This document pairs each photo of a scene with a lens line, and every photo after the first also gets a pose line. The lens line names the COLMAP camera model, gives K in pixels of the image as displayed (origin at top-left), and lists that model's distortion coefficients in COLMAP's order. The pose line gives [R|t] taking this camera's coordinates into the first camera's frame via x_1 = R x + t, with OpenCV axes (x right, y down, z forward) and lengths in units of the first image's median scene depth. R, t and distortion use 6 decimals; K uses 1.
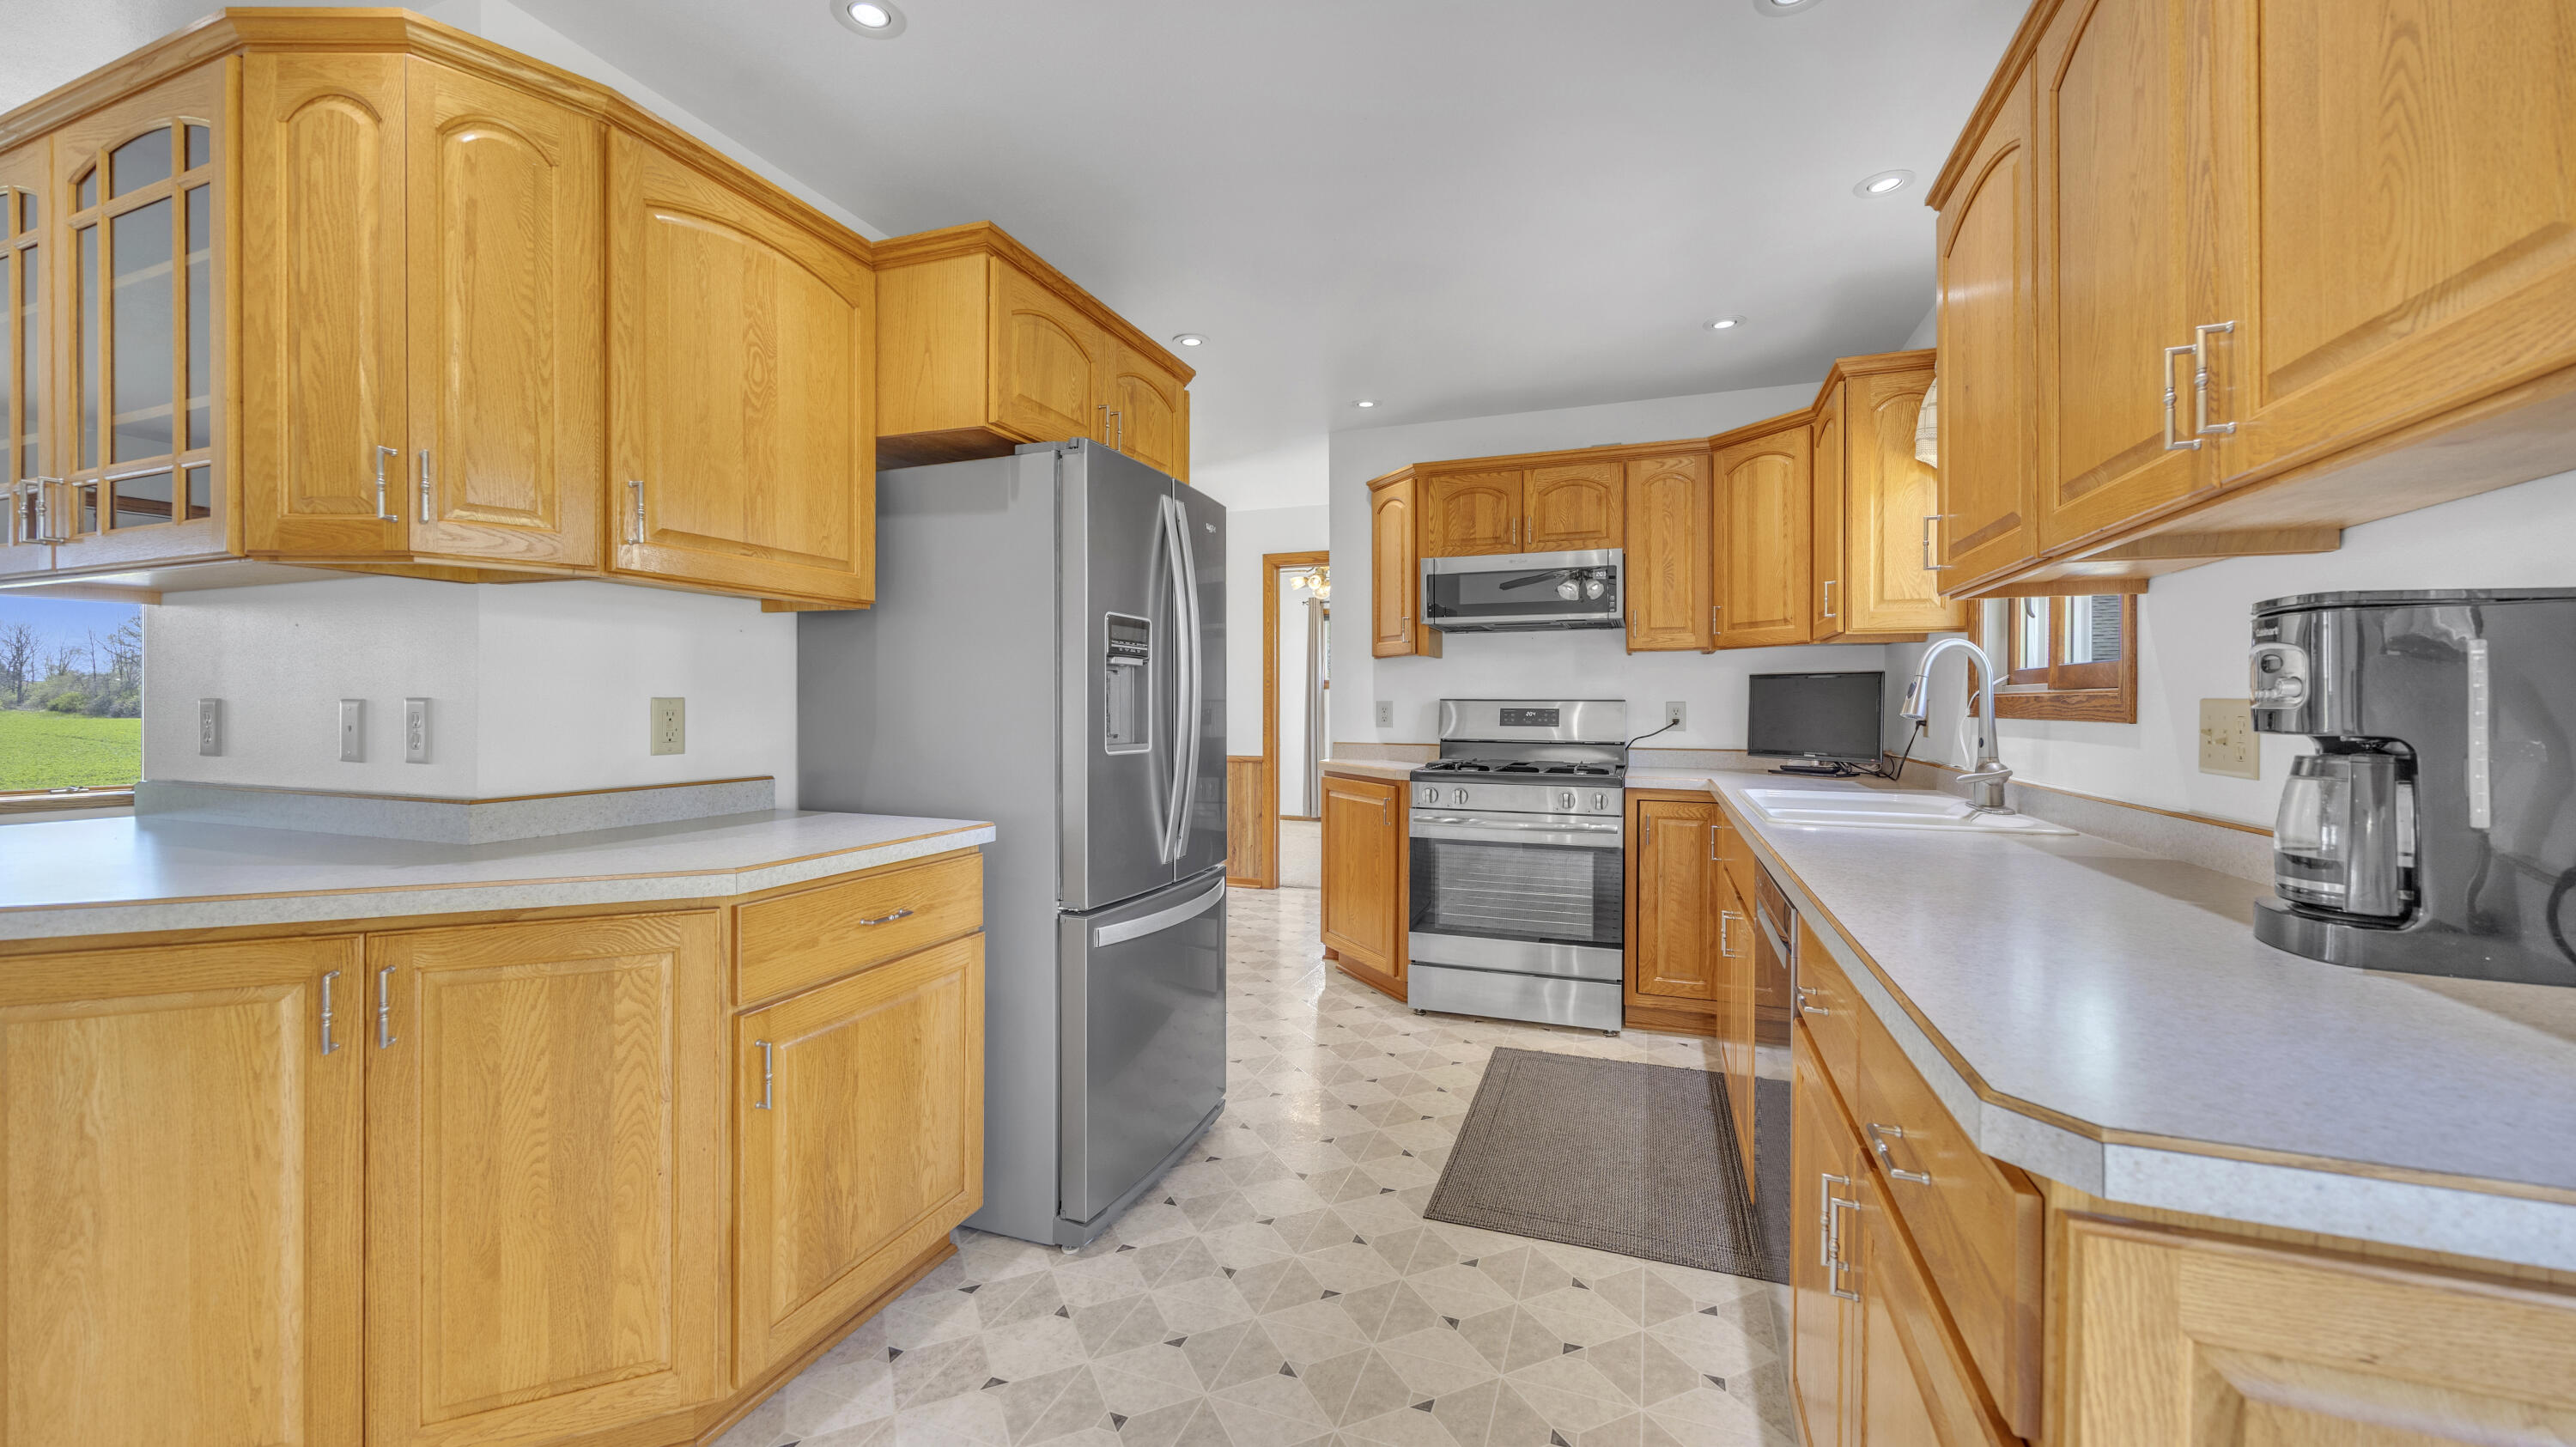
lens RADIAL K [[984.1, 0, 1270.6], [0, 984.1, 710.8], [0, 0, 1]] dist [-0.005675, 0.000295]
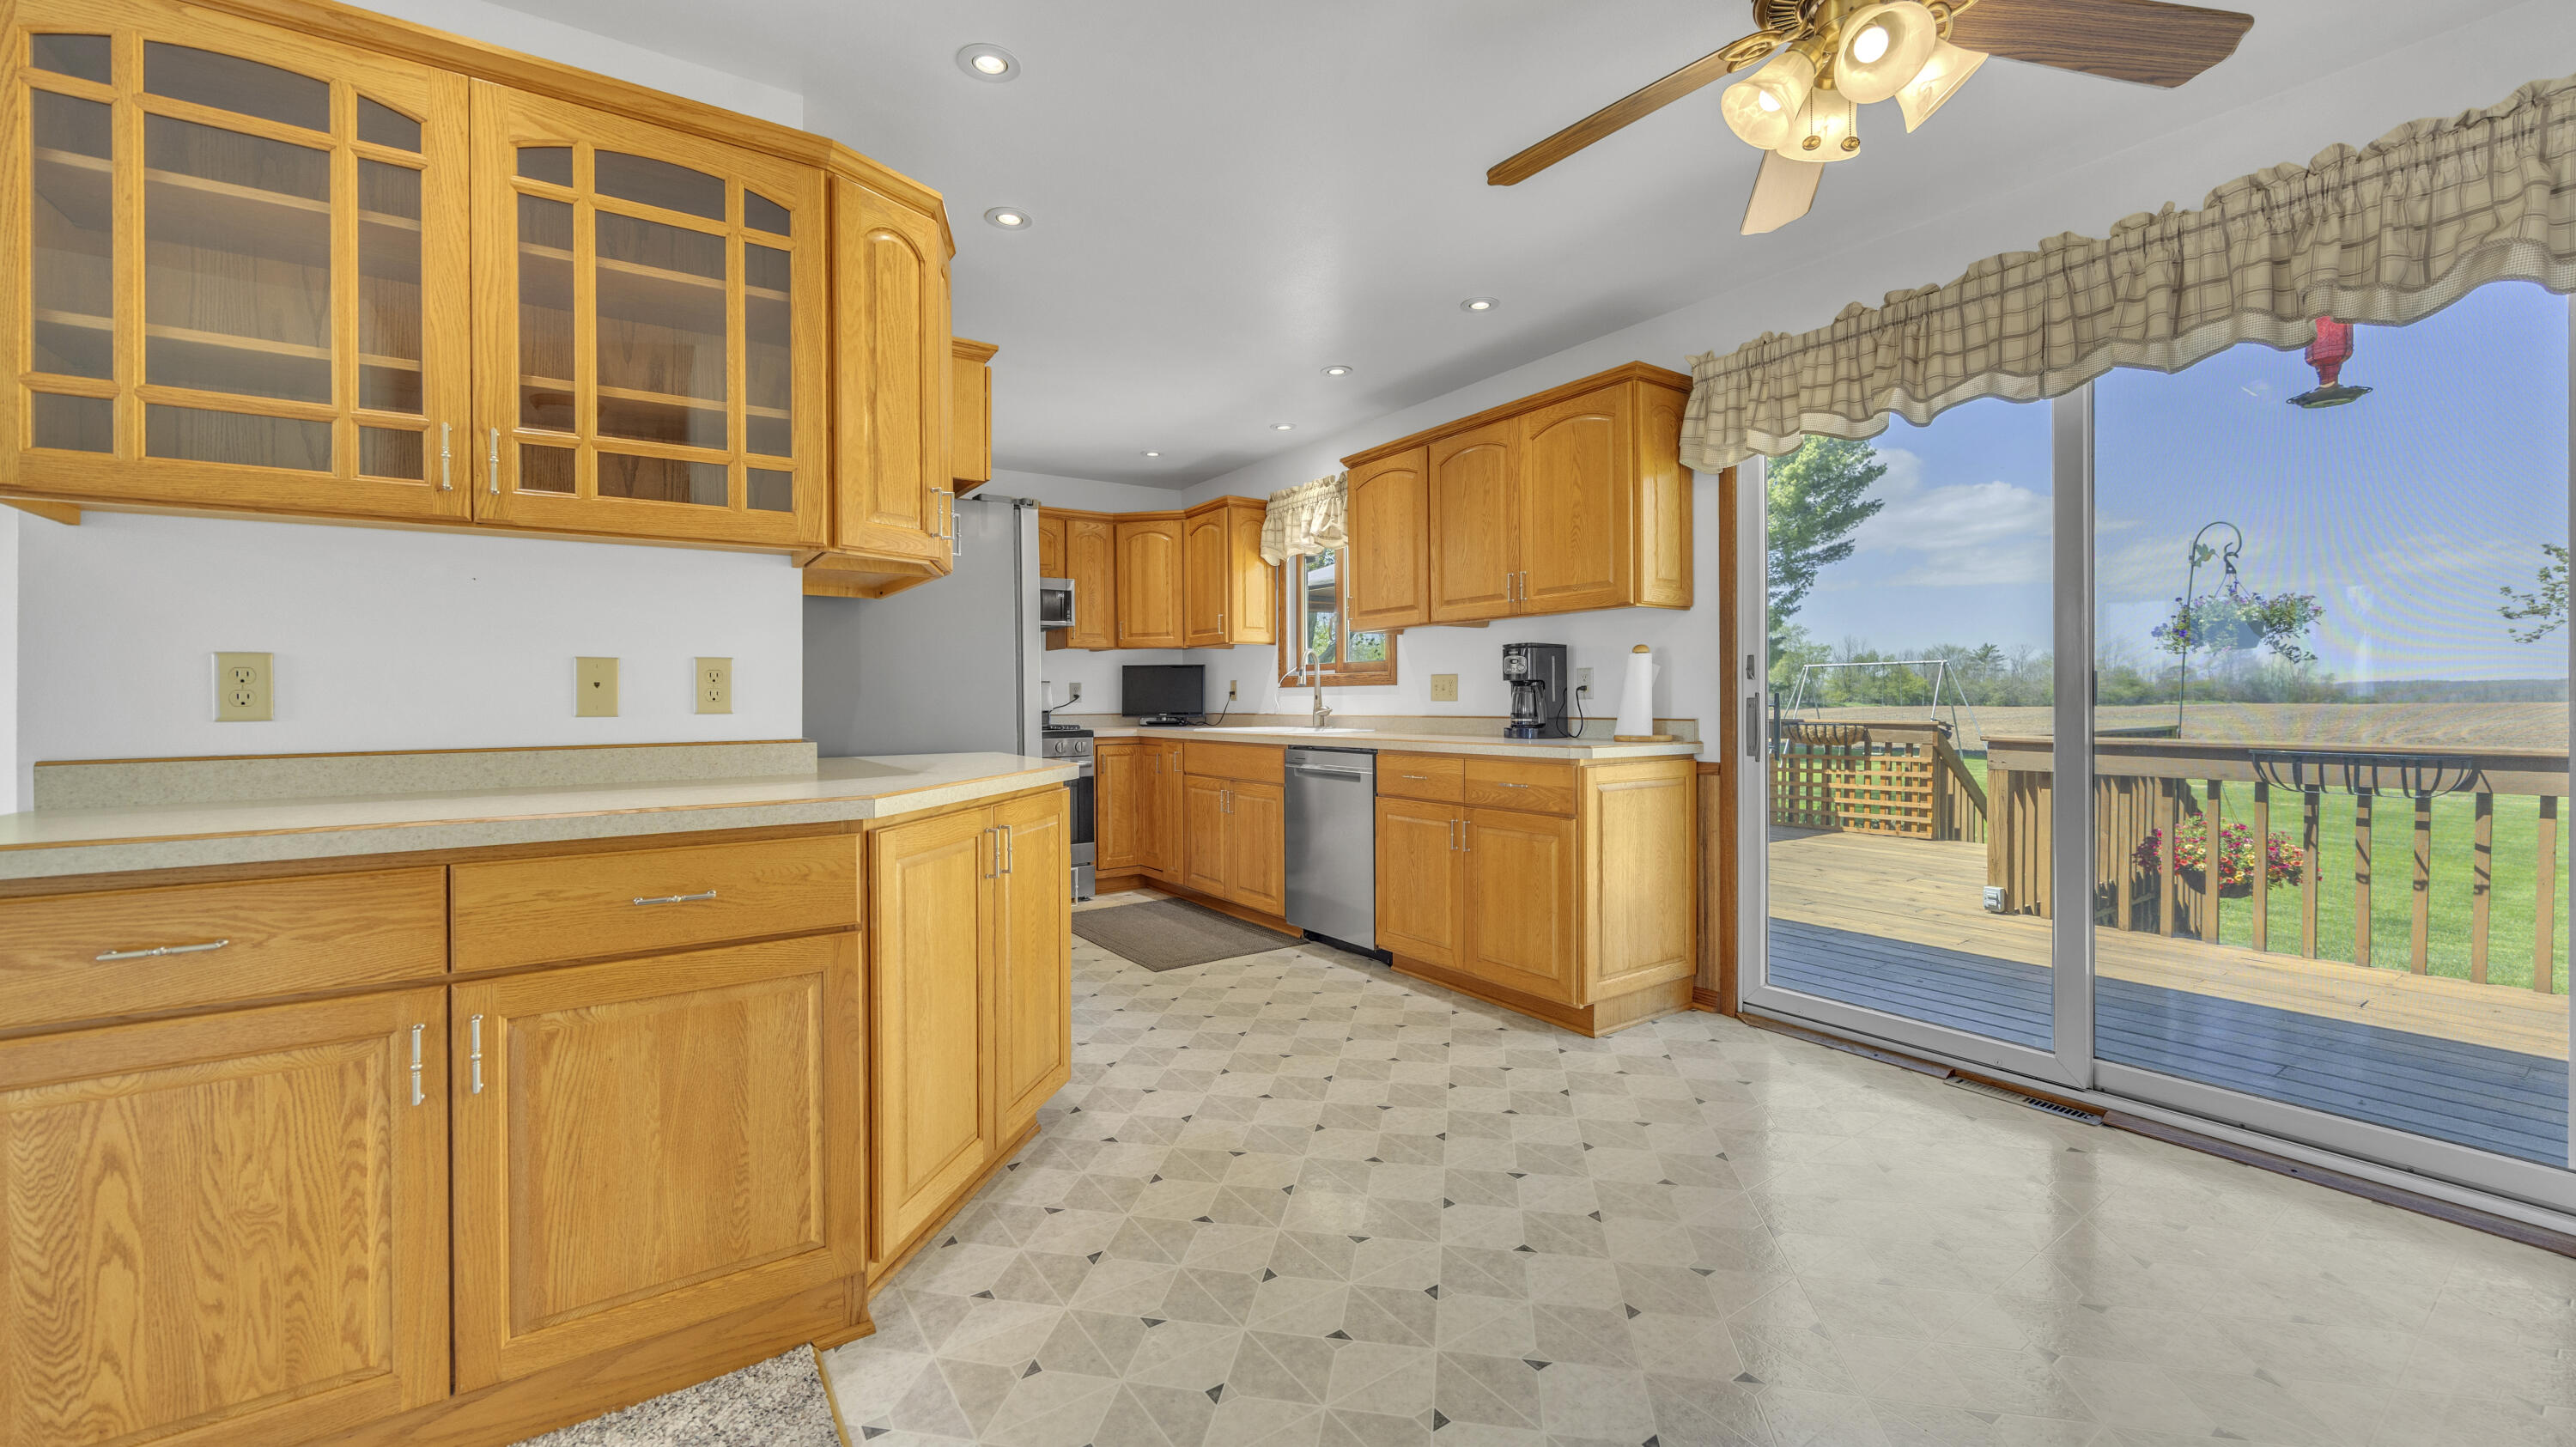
lens RADIAL K [[984.1, 0, 1266.7], [0, 984.1, 707.3], [0, 0, 1]] dist [-0.005675, 0.000295]
pose [[0.576694, -0.014781, 0.816827, -1.237207], [0.016403, 0.999844, 0.006512, 0.043320], [-0.816796, 0.009643, 0.576846, -0.180555]]
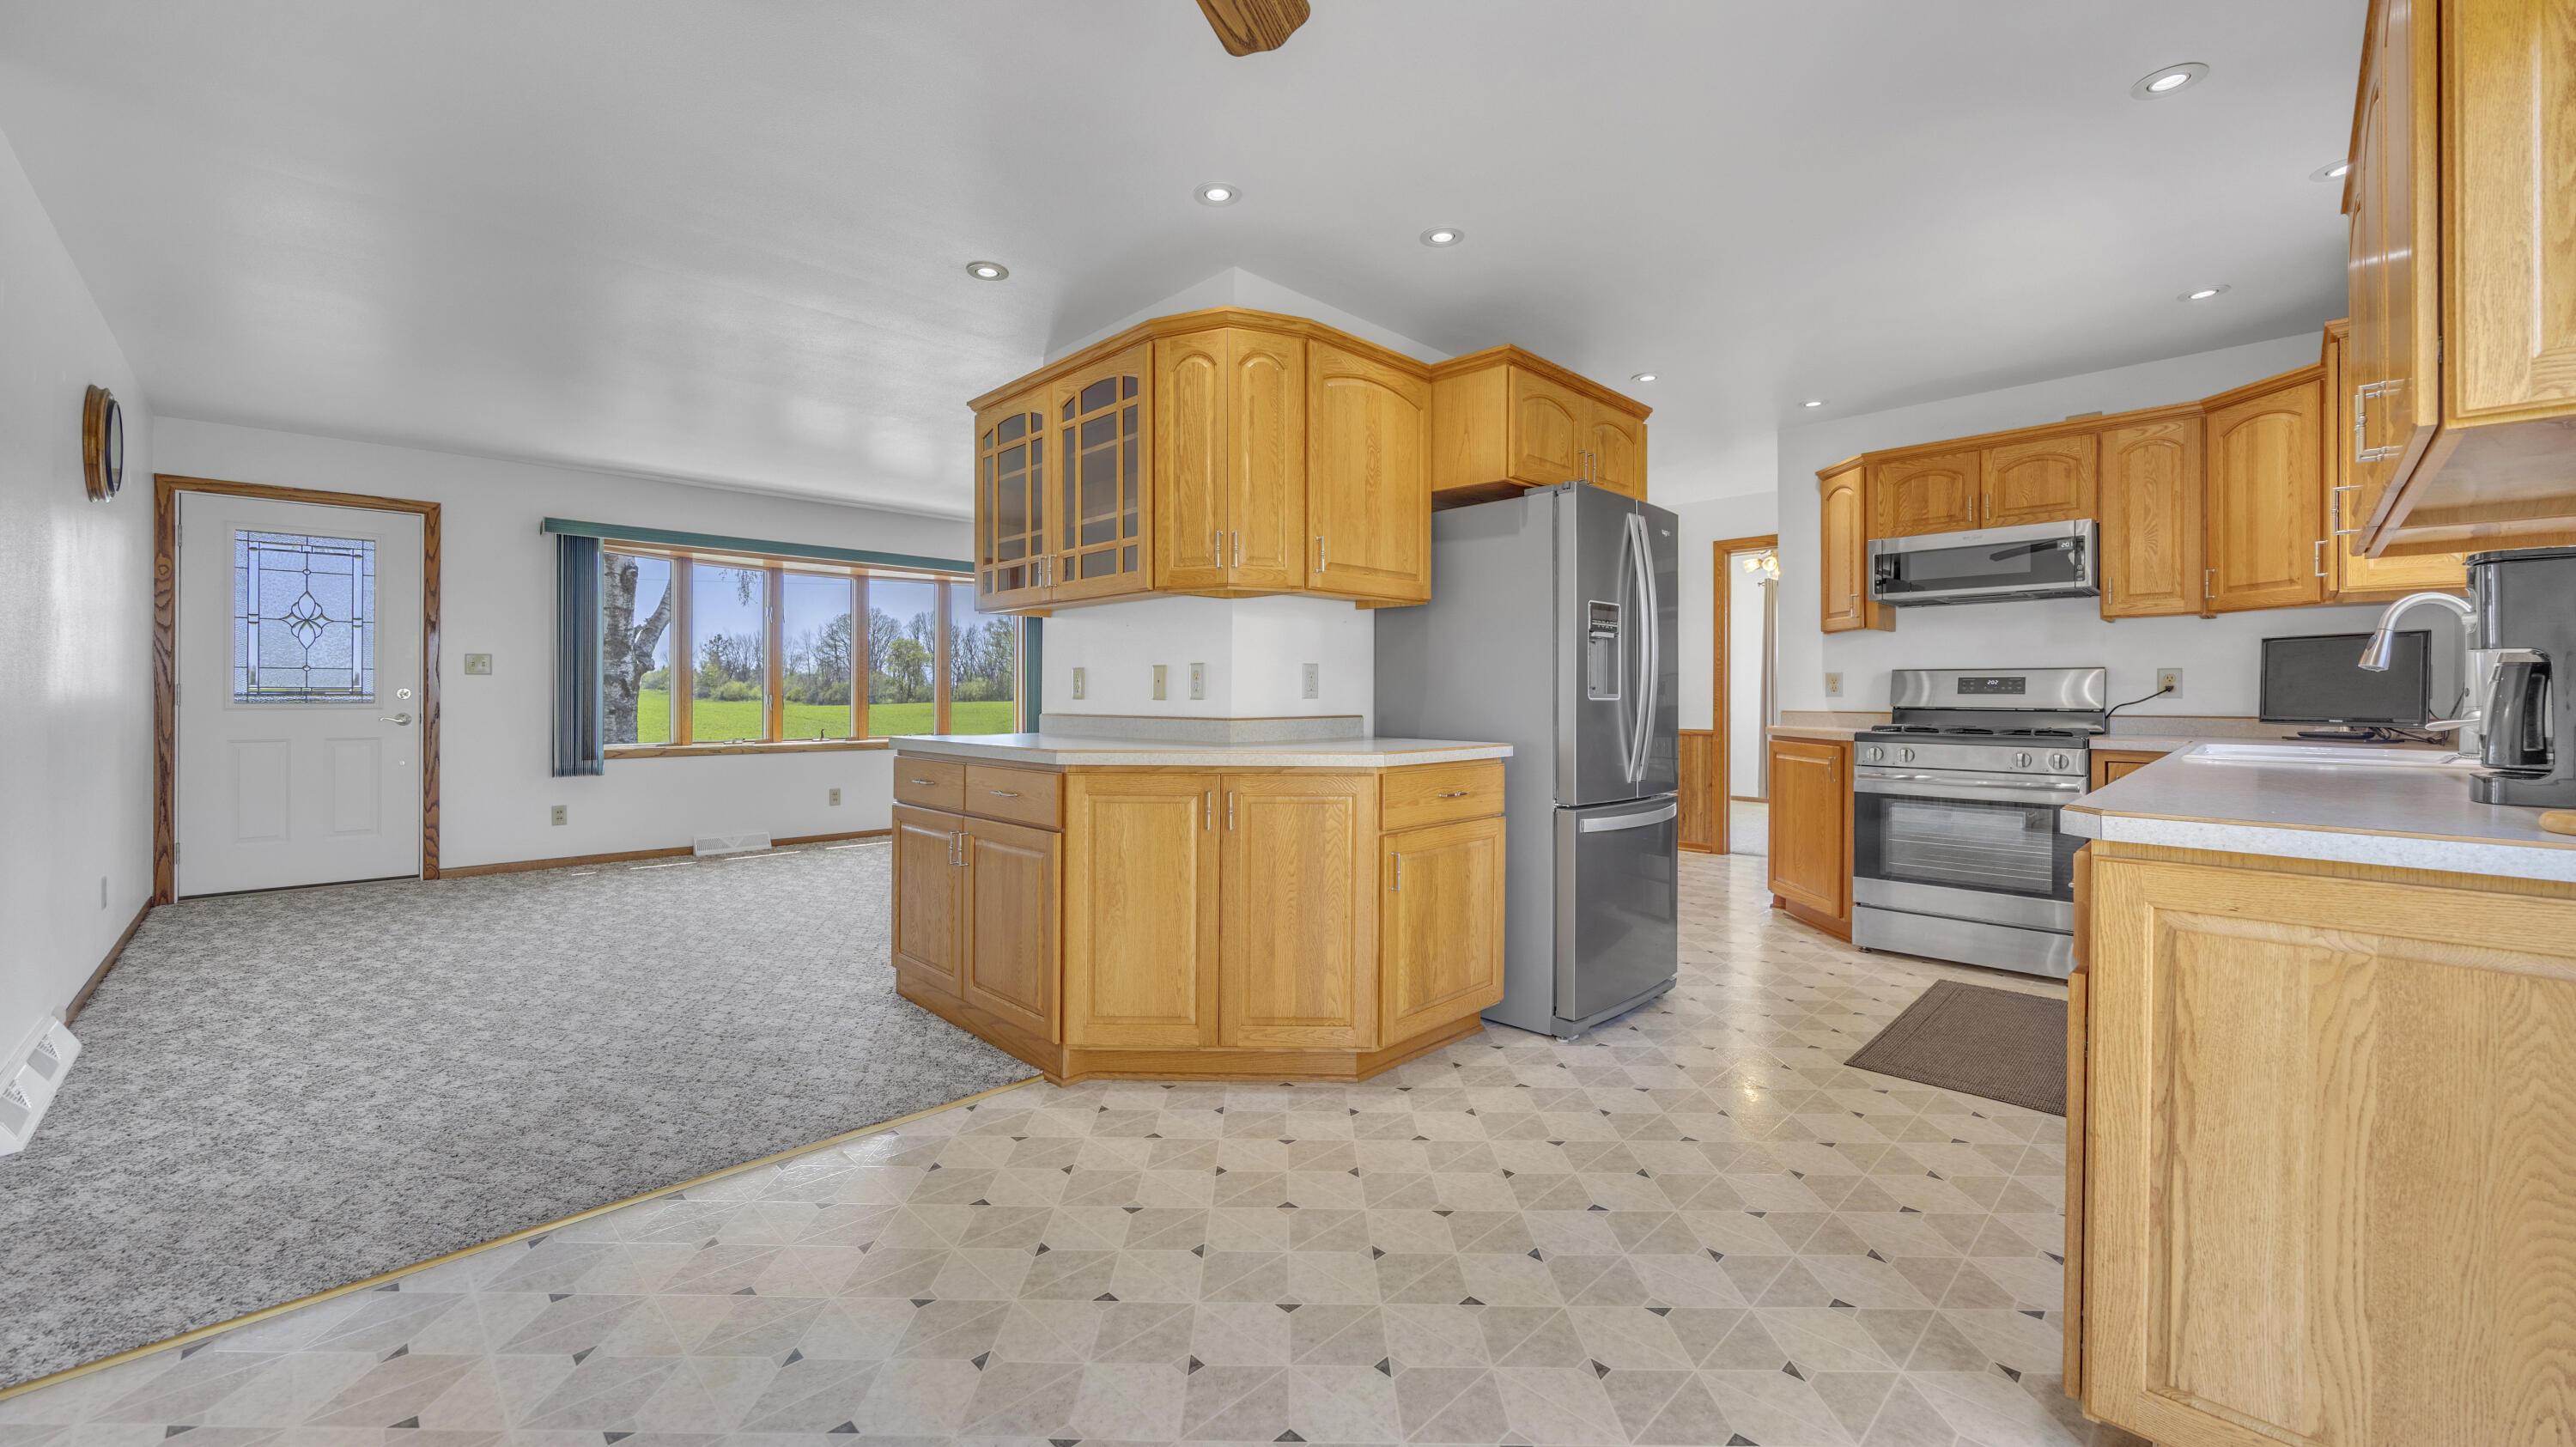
lens RADIAL K [[984.1, 0, 1277.4], [0, 984.1, 702.1], [0, 0, 1]] dist [-0.005675, 0.000295]
pose [[0.909775, 0.001874, -0.415097, 0.015178], [-0.001839, 0.999998, 0.000485, 0.049480], [0.415097, 0.000322, 0.909777, -0.504226]]
